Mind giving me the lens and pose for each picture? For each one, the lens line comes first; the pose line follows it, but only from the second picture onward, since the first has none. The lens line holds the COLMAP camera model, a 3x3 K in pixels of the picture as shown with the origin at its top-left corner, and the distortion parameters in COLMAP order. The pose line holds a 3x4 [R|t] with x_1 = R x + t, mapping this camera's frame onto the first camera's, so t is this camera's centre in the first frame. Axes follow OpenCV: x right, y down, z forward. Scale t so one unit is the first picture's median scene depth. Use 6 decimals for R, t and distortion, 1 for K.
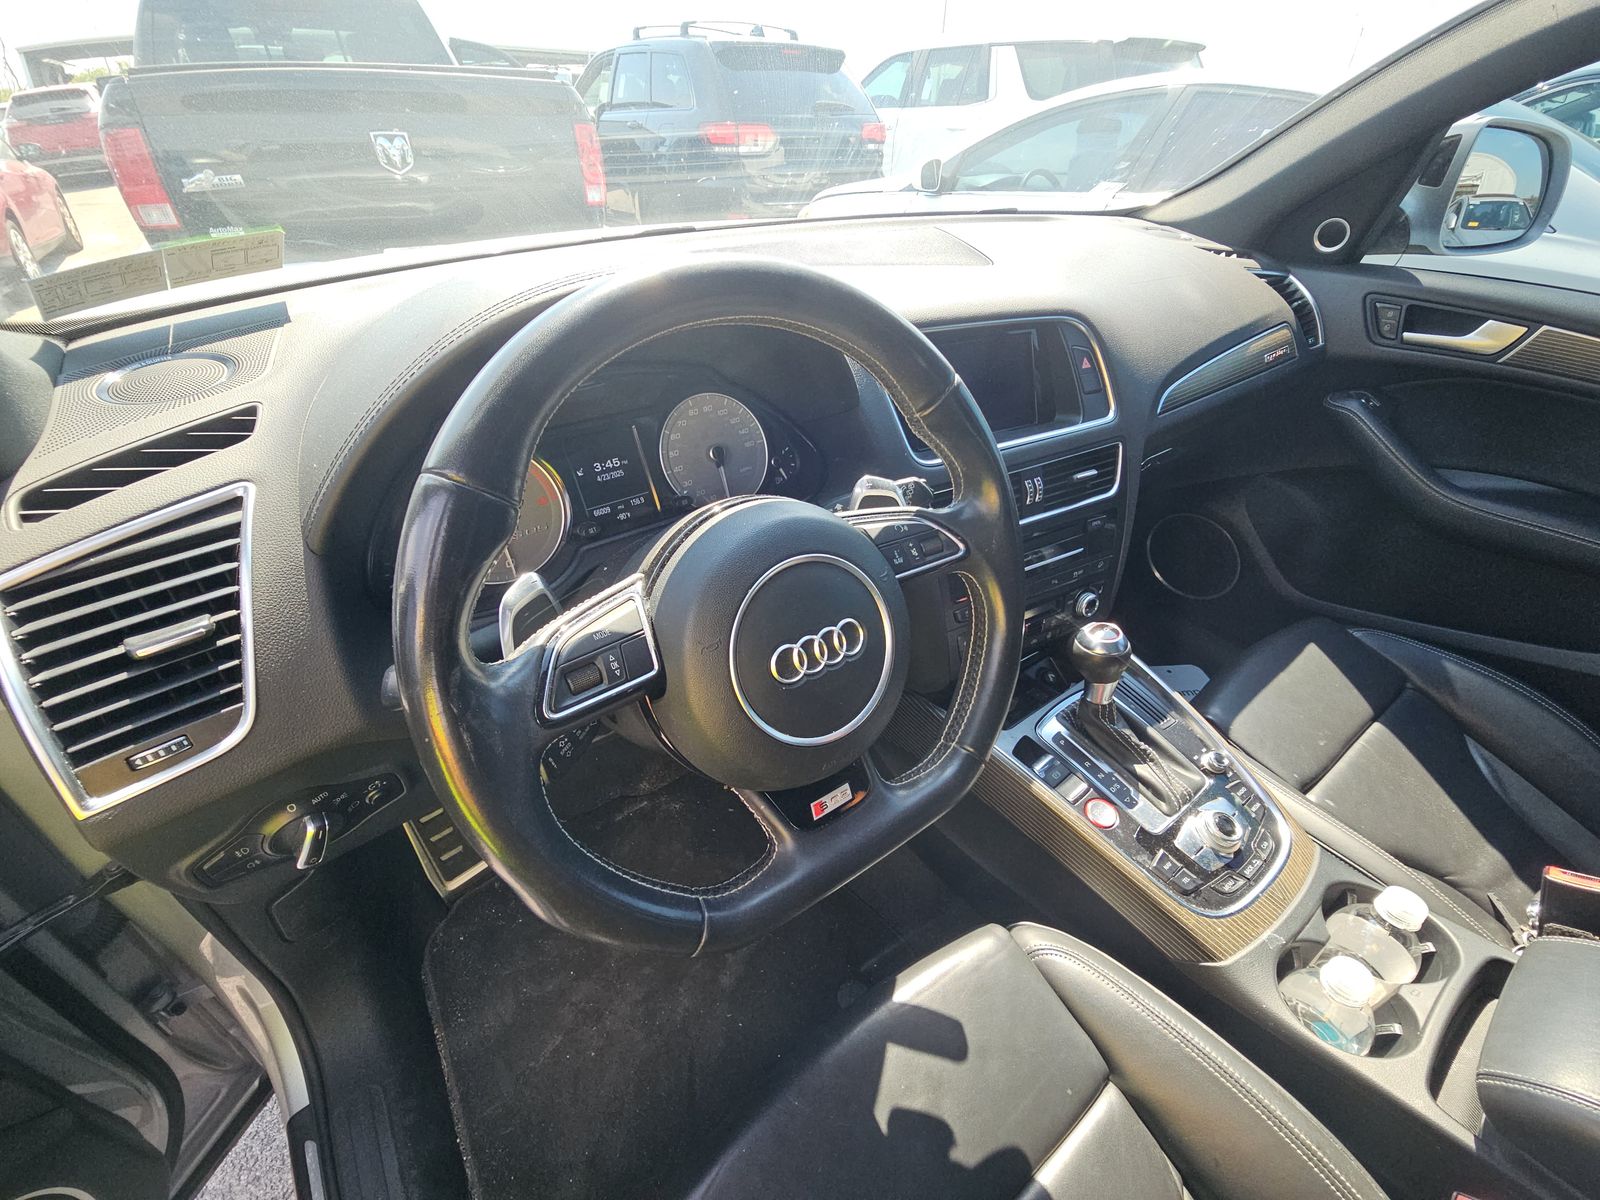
lens RADIAL K [[641.7, 0, 803.5], [0, 641.7, 603.2], [0, 0, 1]] dist [0.001811, -0.004011]
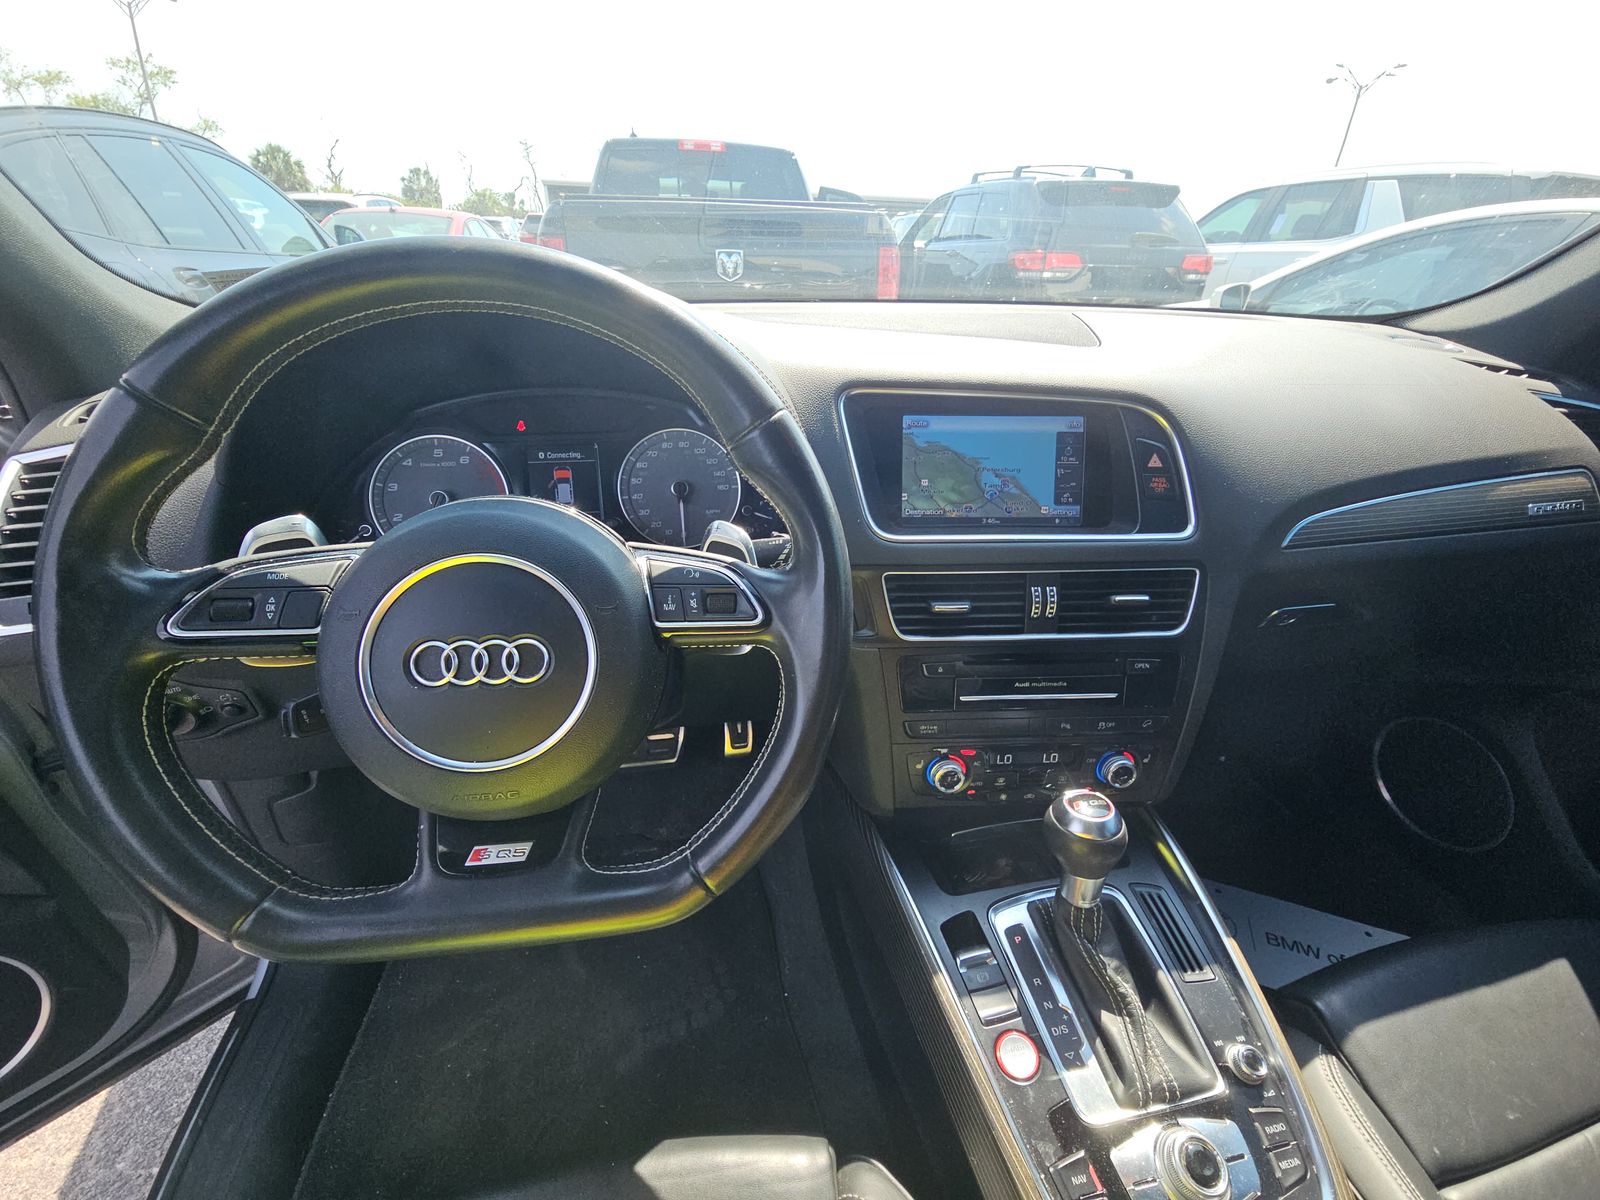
lens RADIAL K [[641.7, 0, 803.5], [0, 641.7, 603.2], [0, 0, 1]] dist [0.001811, -0.004011]
pose [[0.906506, 0.211453, -0.365424, 0.361576], [-0.262880, 0.959977, -0.096633, -0.018213], [0.330365, 0.183661, 0.925812, 0.160559]]
